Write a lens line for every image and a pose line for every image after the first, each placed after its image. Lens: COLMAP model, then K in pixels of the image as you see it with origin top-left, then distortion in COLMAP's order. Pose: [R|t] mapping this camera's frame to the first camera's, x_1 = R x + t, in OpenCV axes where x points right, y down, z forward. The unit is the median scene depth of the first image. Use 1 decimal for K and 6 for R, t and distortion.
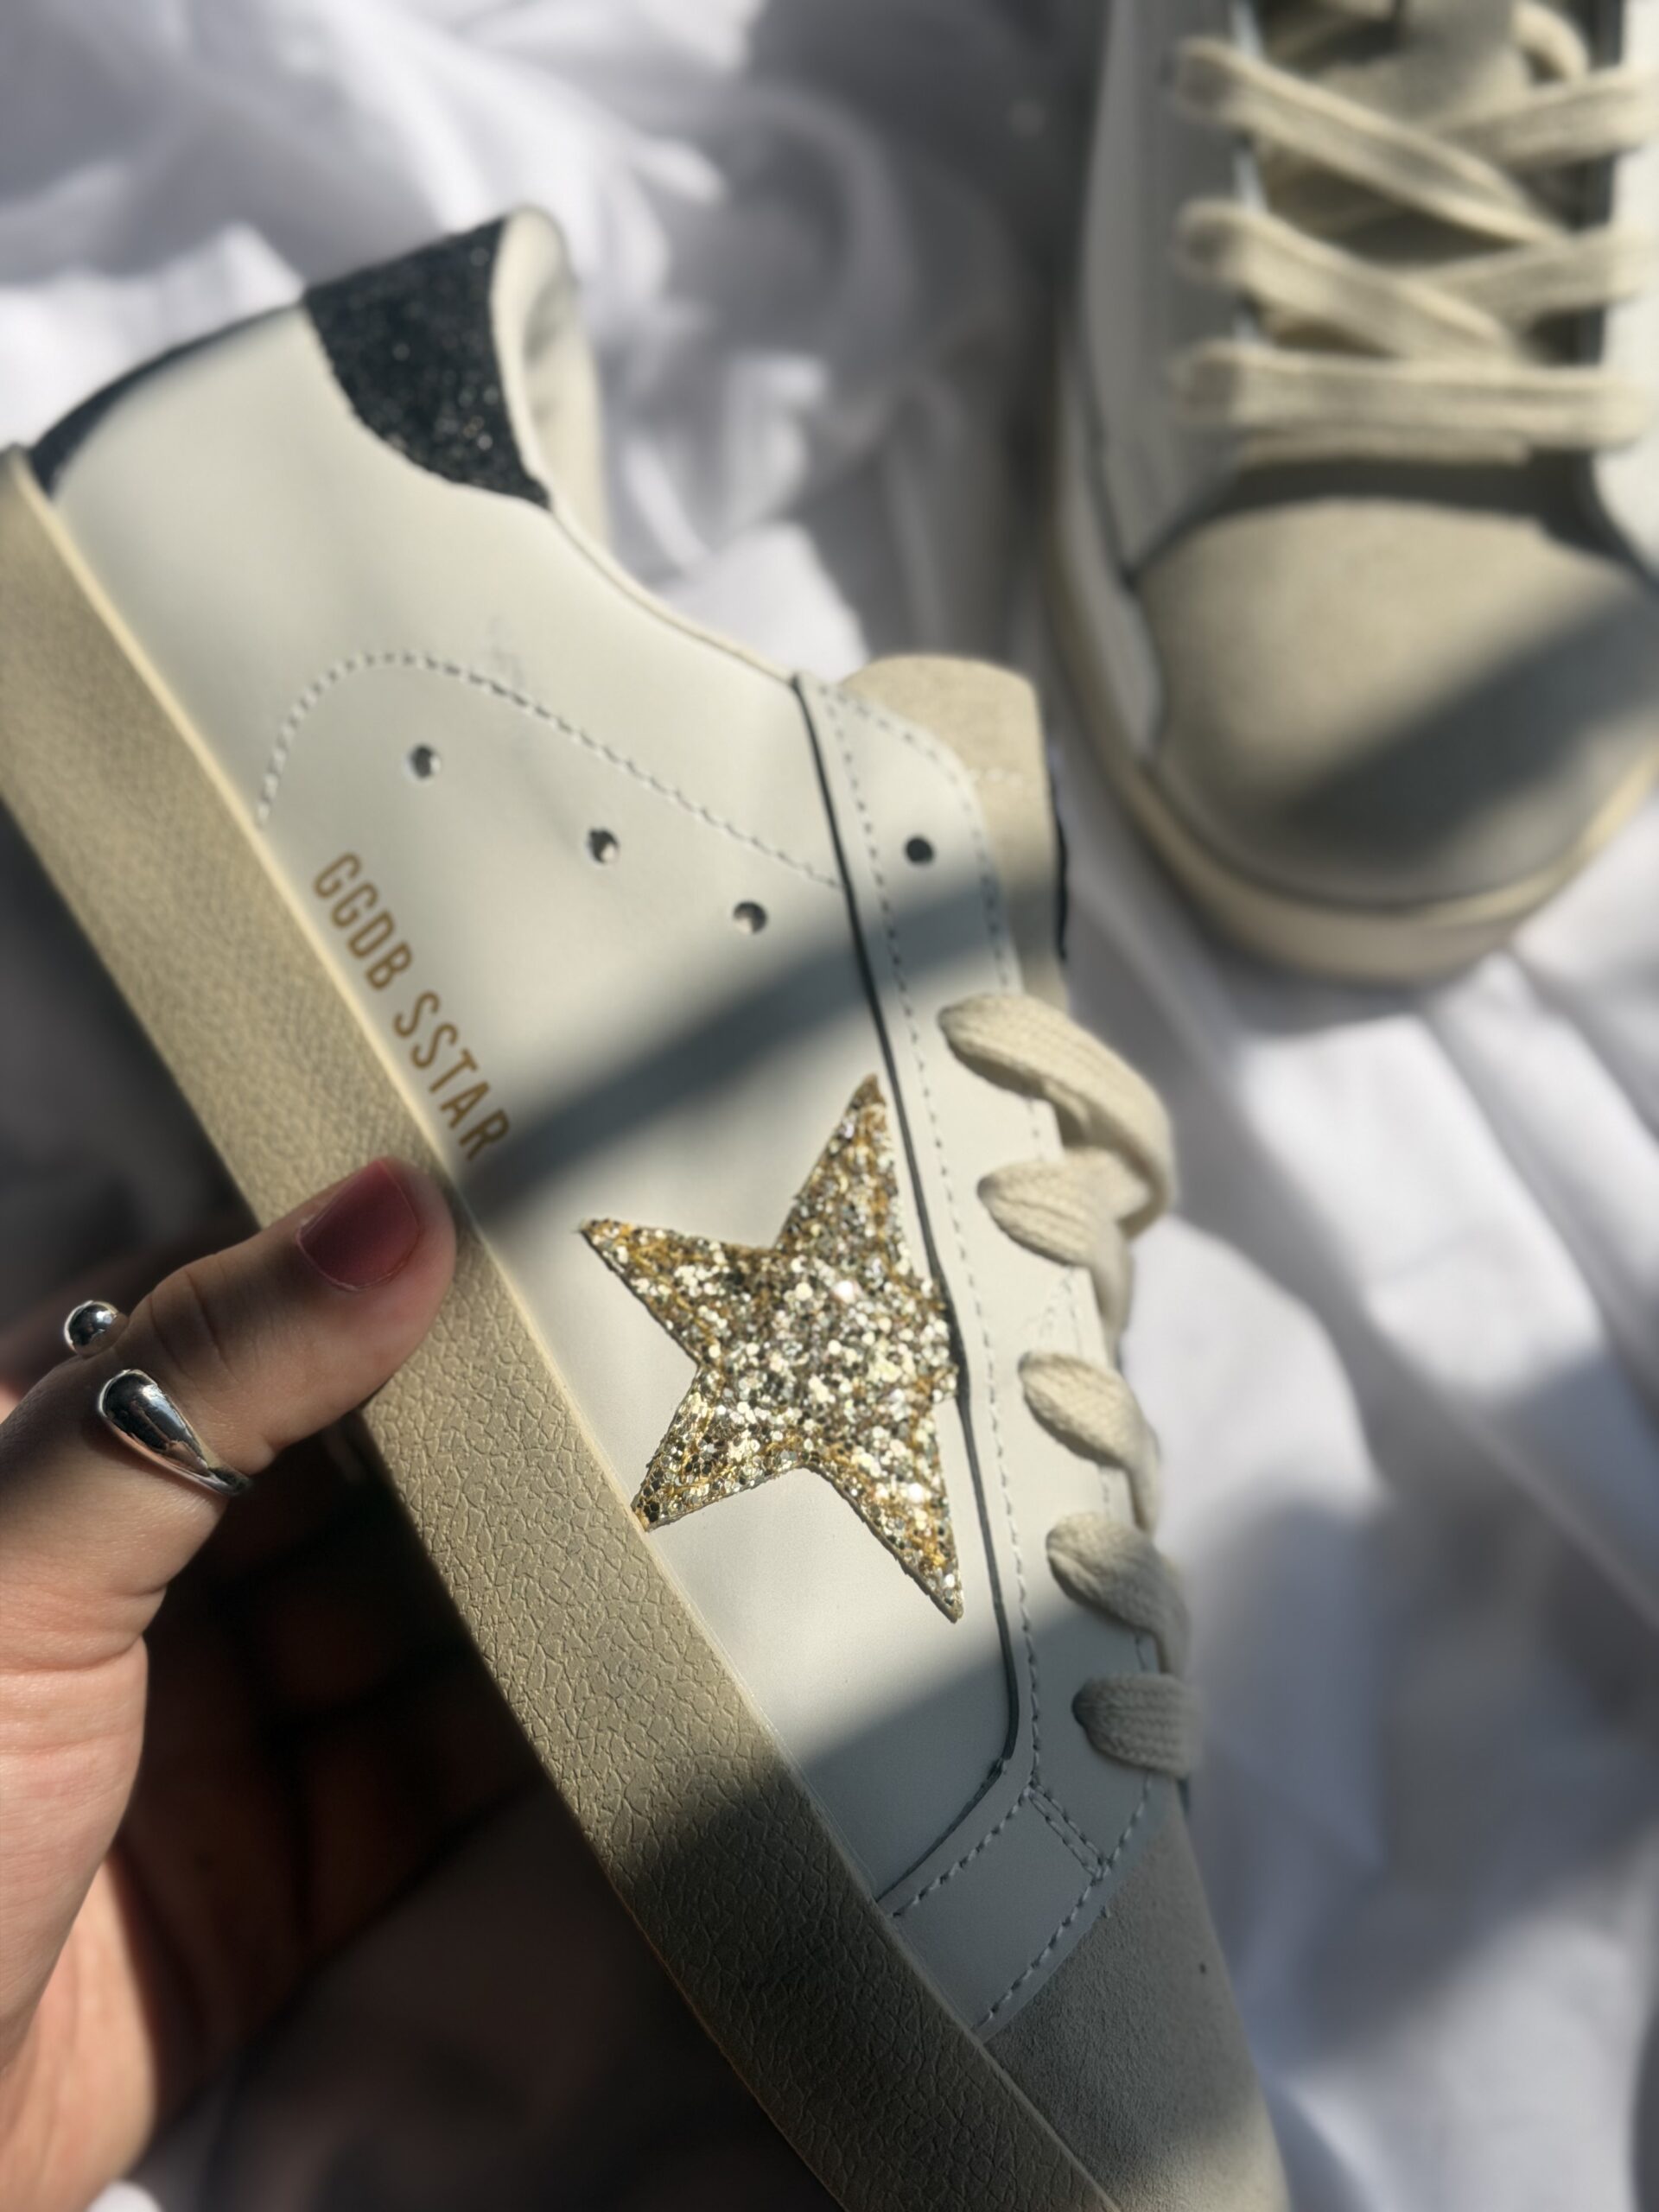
lens RADIAL K [[3493.1, 0, 814.8], [0, 3493.1, 1101.7], [0, 0, 1]] dist [0.099172, 0.000000]
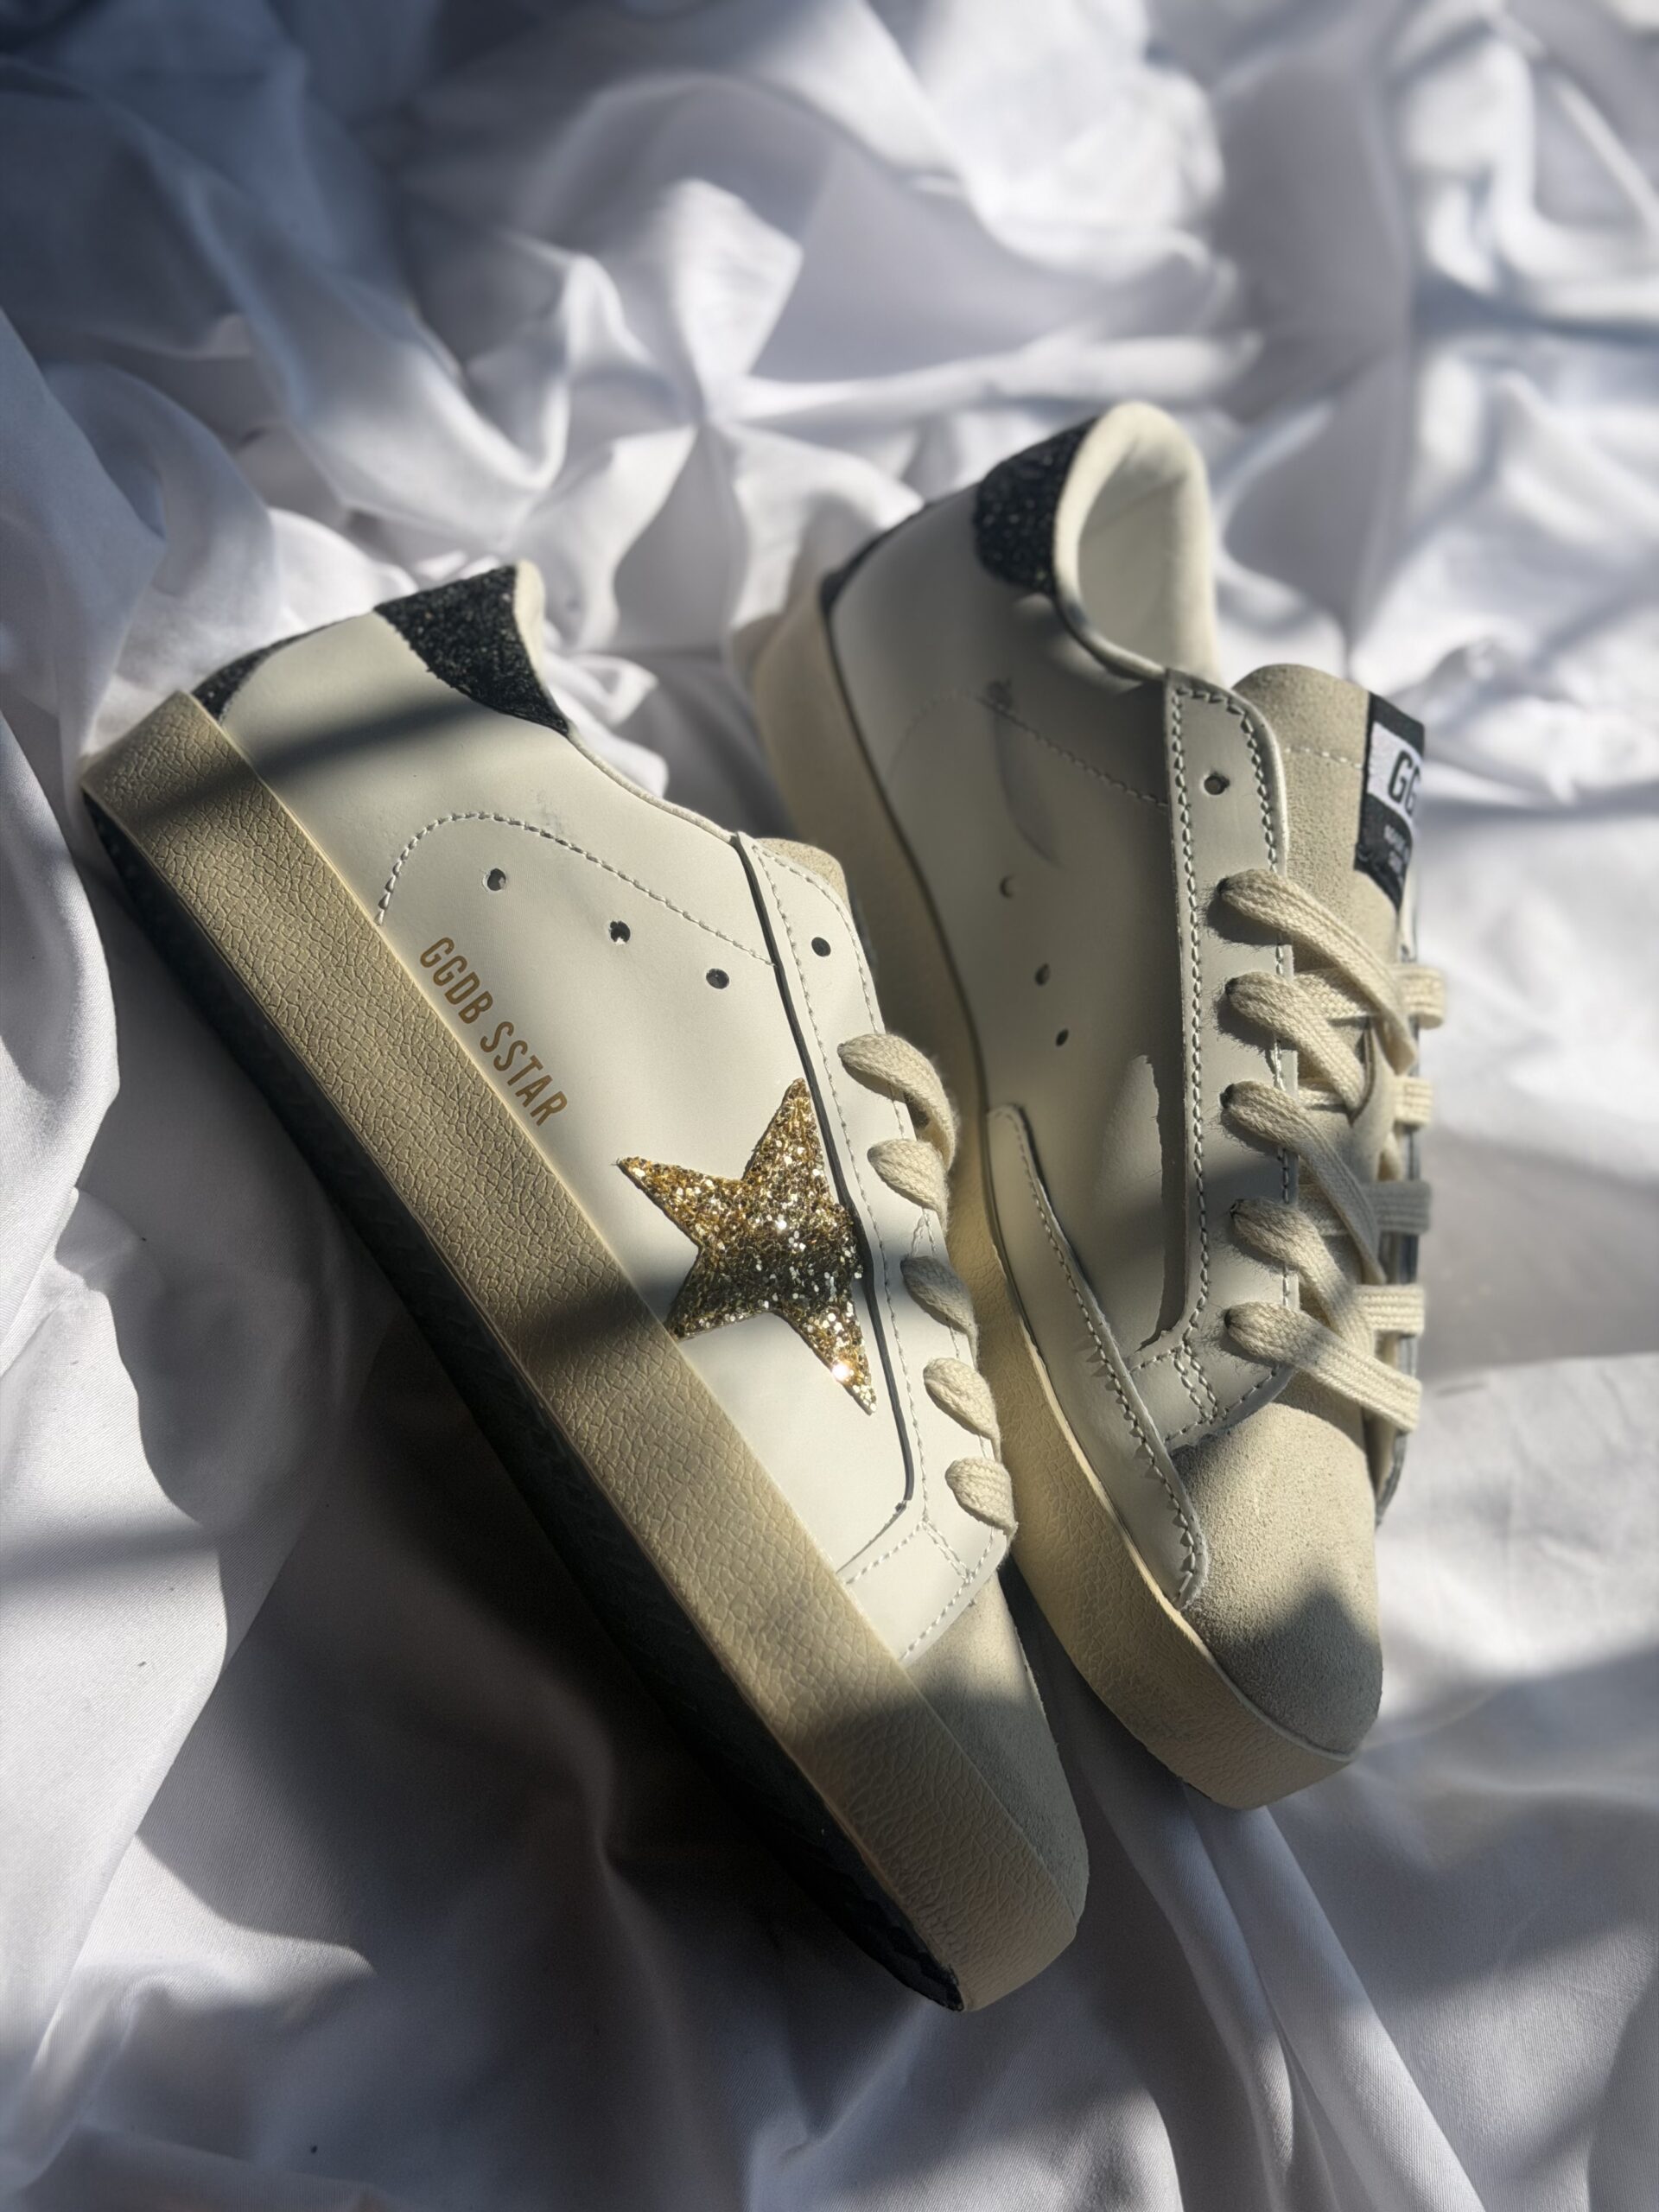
lens RADIAL K [[3493.1, 0, 839.8], [0, 3493.1, 1127.2], [0, 0, 1]] dist [0.099172, 0.000000]
pose [[0.983490, 0.021691, 0.179658, -0.243824], [0.015624, 0.978905, -0.203716, 0.328917], [-0.180287, 0.203160, 0.962405, -0.473461]]
